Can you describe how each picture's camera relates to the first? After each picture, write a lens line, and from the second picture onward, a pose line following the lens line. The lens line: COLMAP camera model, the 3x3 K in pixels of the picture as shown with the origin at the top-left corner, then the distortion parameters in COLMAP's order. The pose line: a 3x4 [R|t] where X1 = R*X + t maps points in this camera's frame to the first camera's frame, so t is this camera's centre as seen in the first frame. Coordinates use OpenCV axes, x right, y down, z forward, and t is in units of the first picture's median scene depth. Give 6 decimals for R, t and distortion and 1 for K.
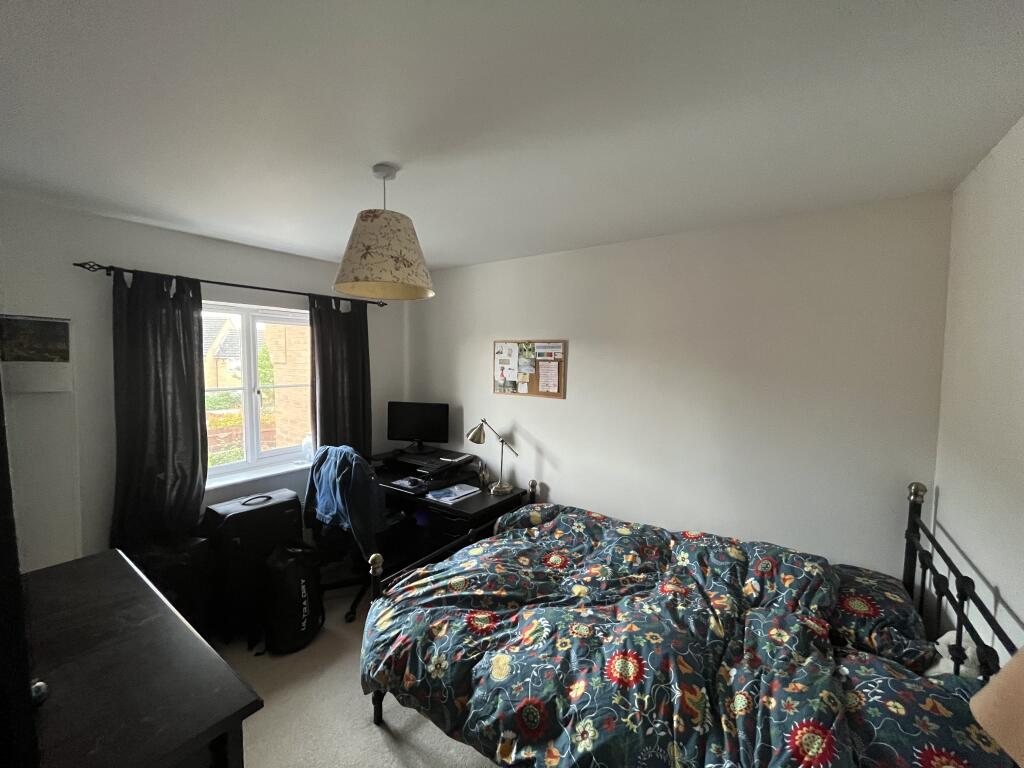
lens RADIAL K [[417.2, 0, 510.2], [0, 417.2, 384.9], [0, 0, 1]] dist [-0.002539, 0.000159]
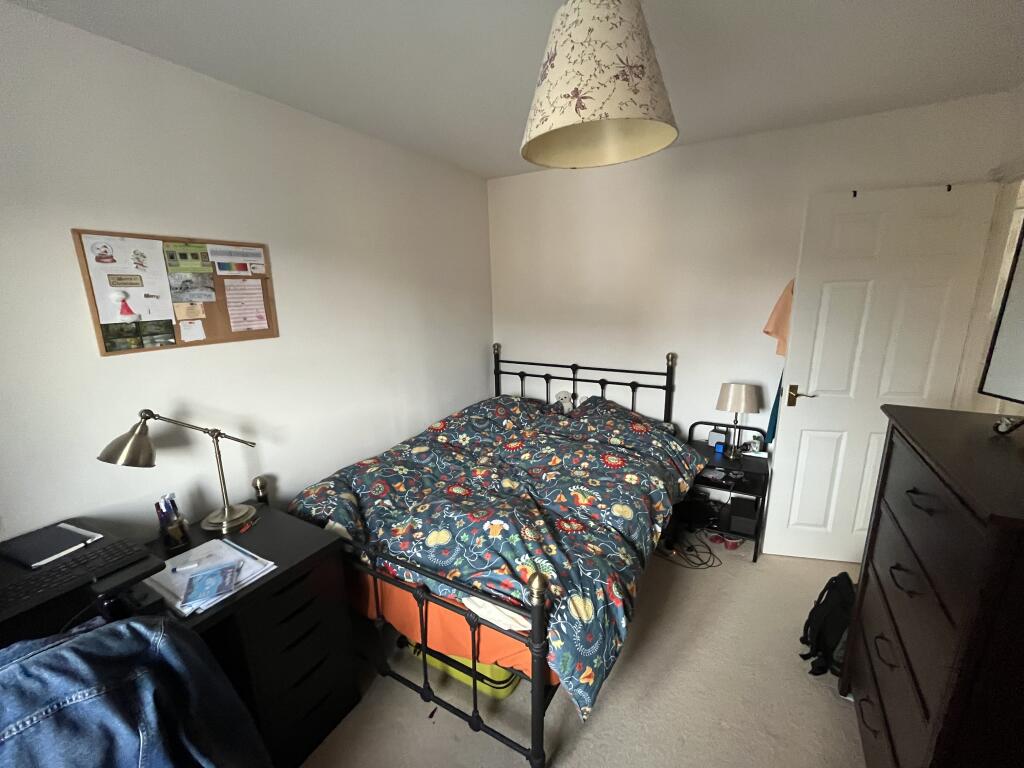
lens RADIAL K [[417.2, 0, 510.2], [0, 417.2, 384.9], [0, 0, 1]] dist [-0.002539, 0.000159]
pose [[-0.093652, -0.232025, 0.968191, -0.557776], [0.086734, 0.966866, 0.240097, -0.019232], [-0.991820, 0.106460, -0.070424, 0.680176]]
